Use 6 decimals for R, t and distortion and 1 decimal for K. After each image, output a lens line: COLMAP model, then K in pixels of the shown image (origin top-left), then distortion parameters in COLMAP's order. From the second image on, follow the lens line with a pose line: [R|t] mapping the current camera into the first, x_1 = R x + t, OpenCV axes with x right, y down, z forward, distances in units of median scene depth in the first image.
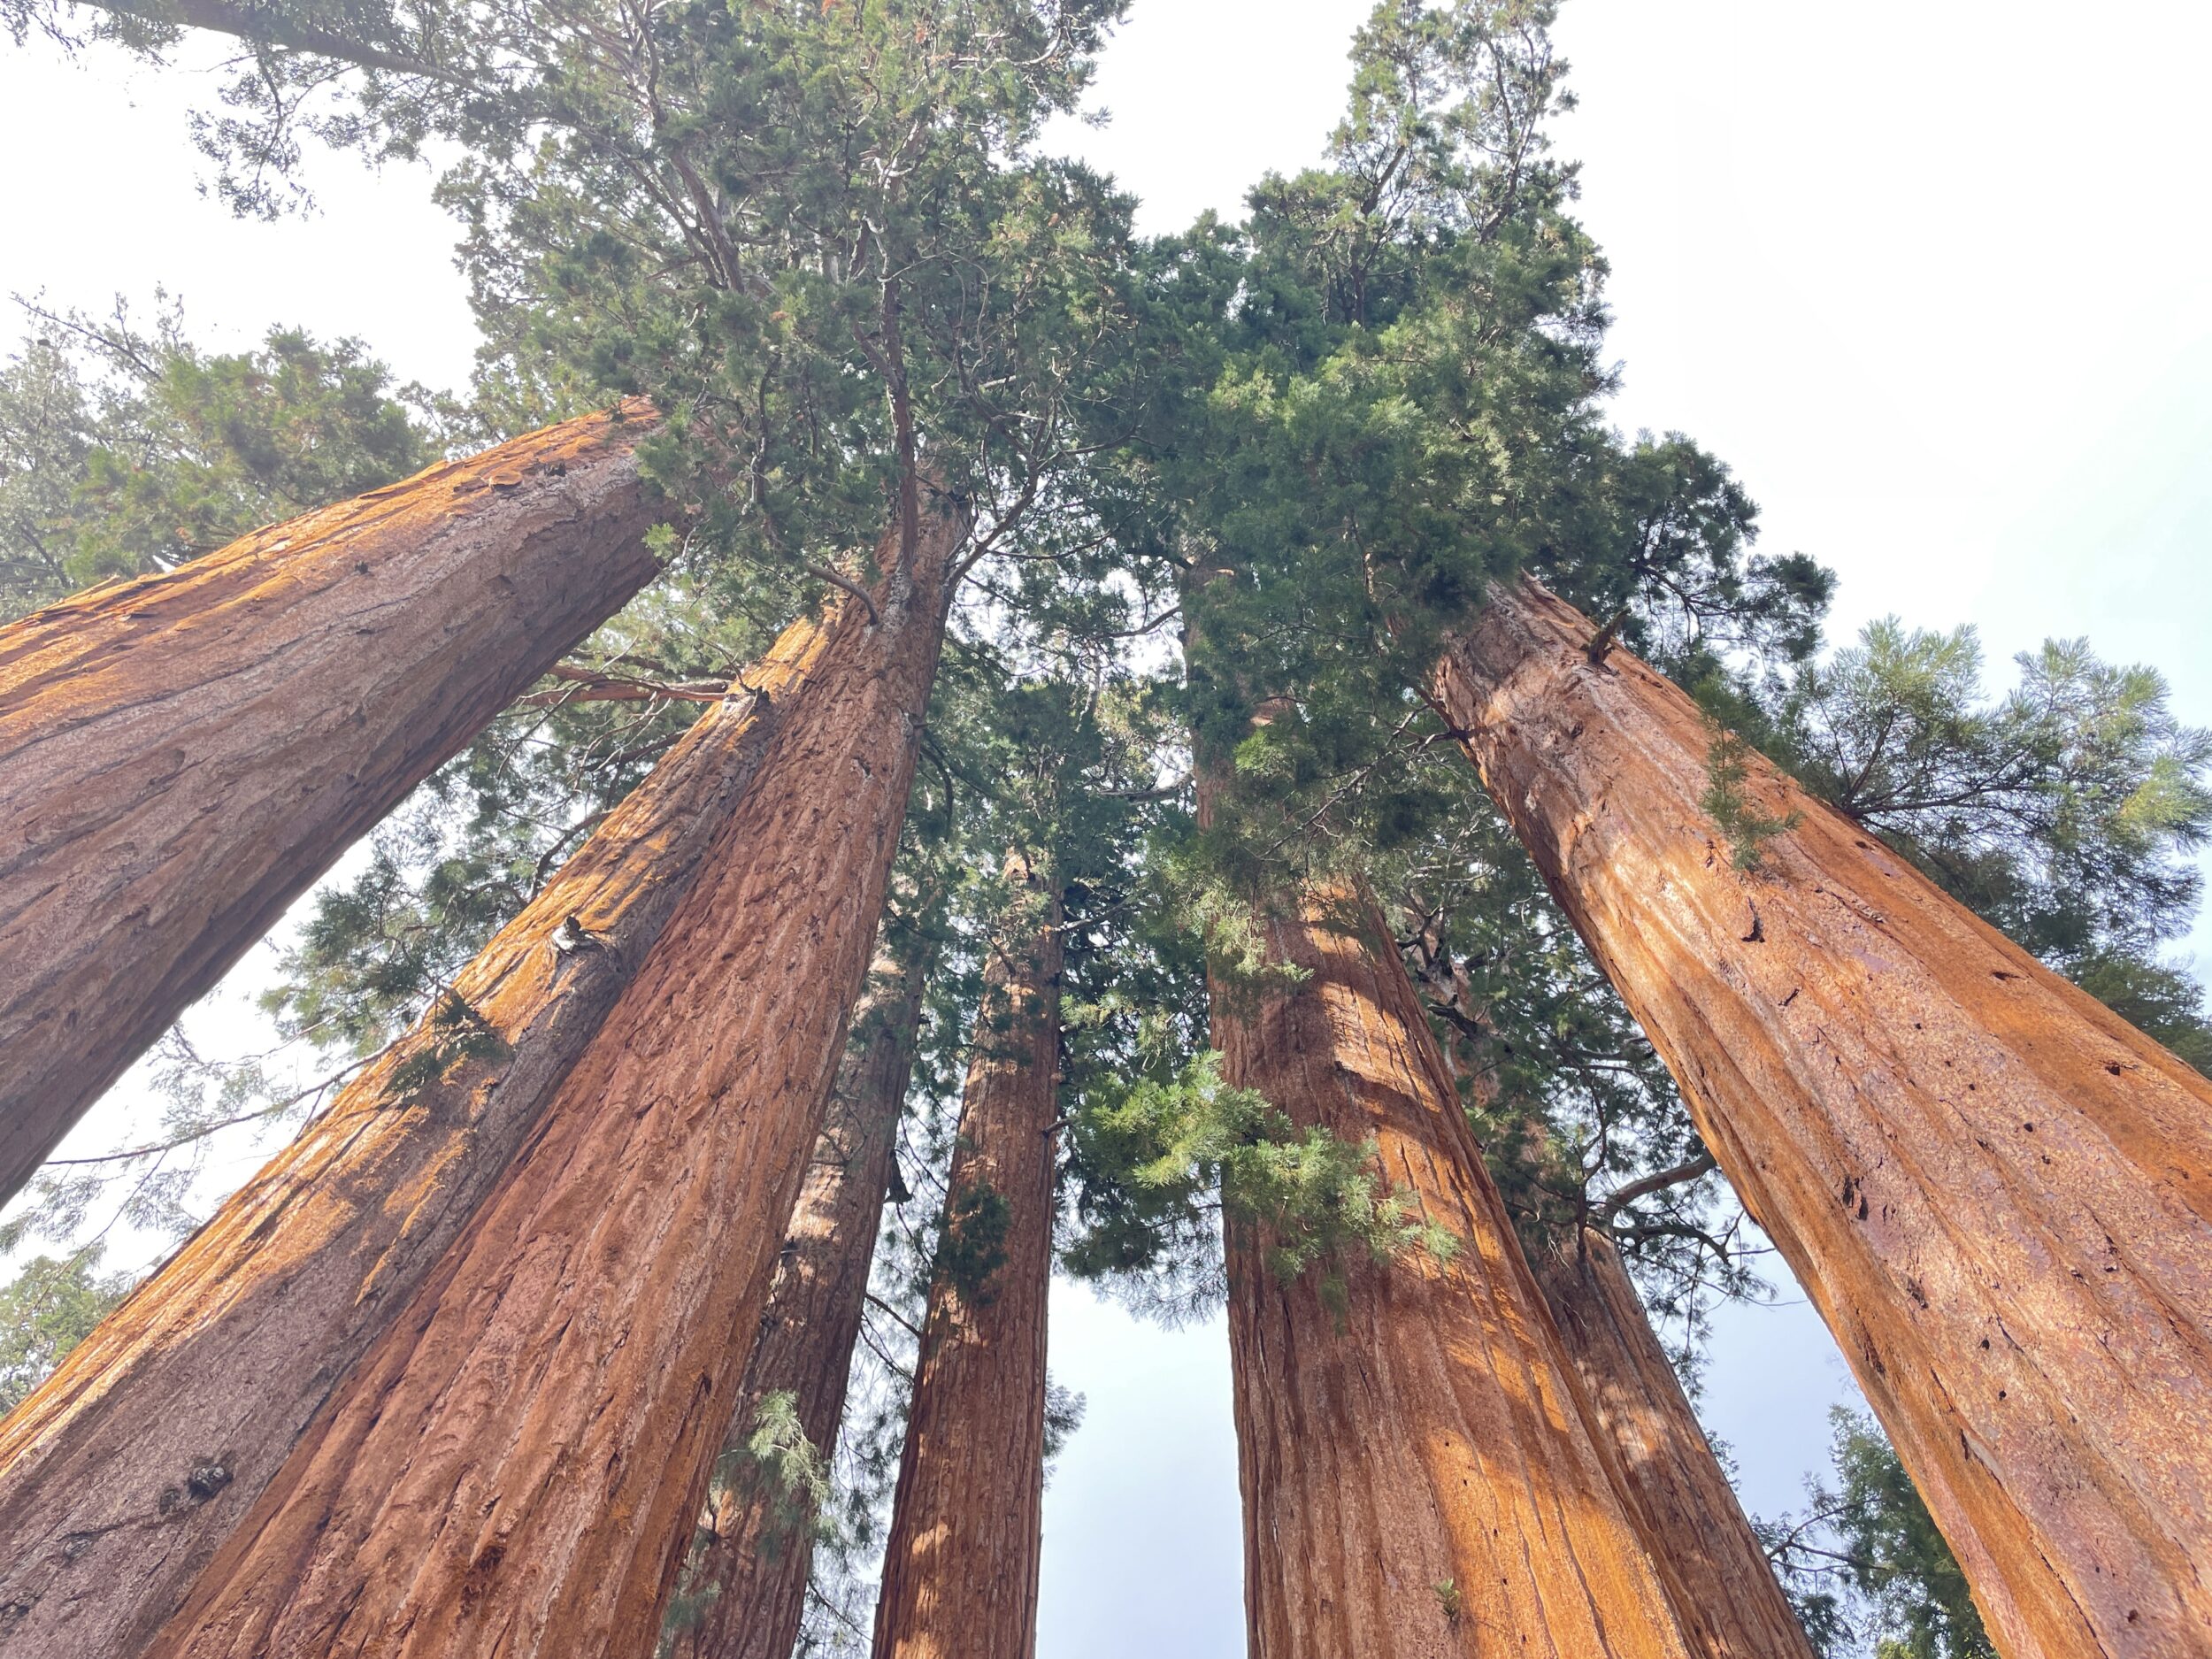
lens RADIAL K [[1649.5, 0, 1107.3], [0, 1649.5, 813.4], [0, 0, 1]] dist [0.028342, -0.045037]
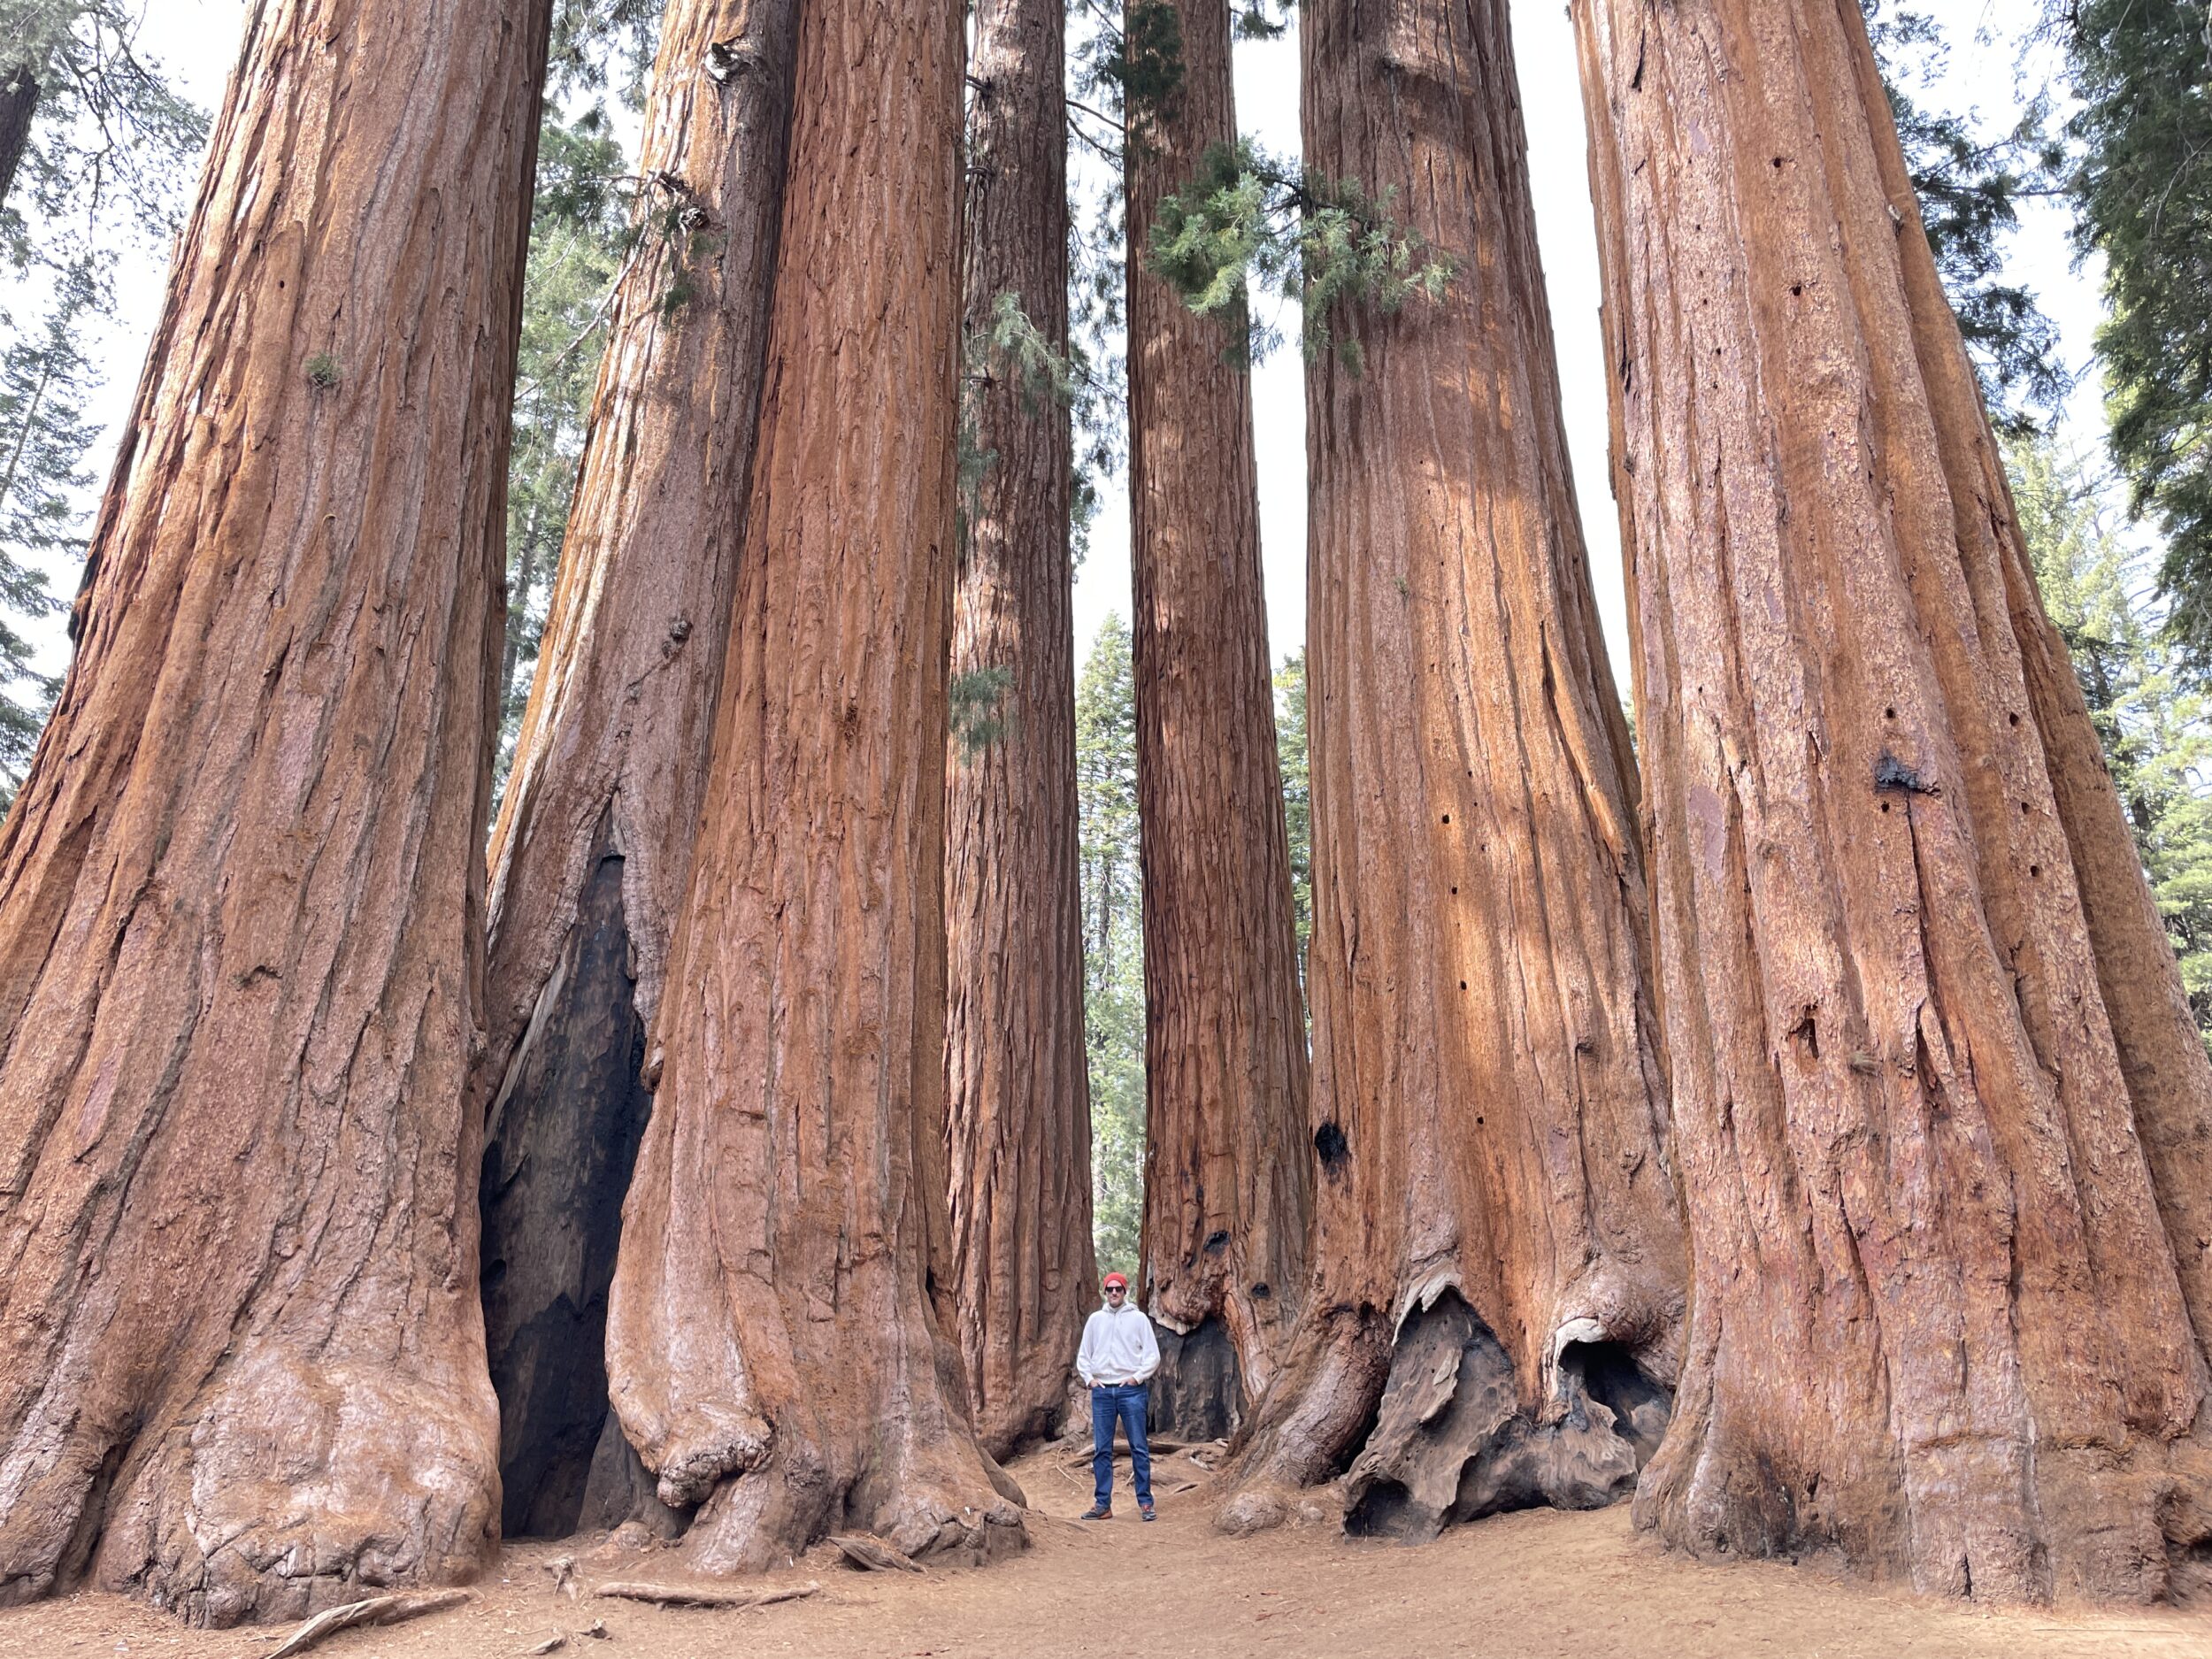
lens RADIAL K [[1649.5, 0, 1120.7], [0, 1649.5, 821.1], [0, 0, 1]] dist [0.028342, -0.045037]
pose [[0.973439, -0.099741, -0.206080, 0.186794], [0.218533, 0.673190, 0.706441, -0.441071], [0.068270, -0.732712, 0.677106, -0.225333]]
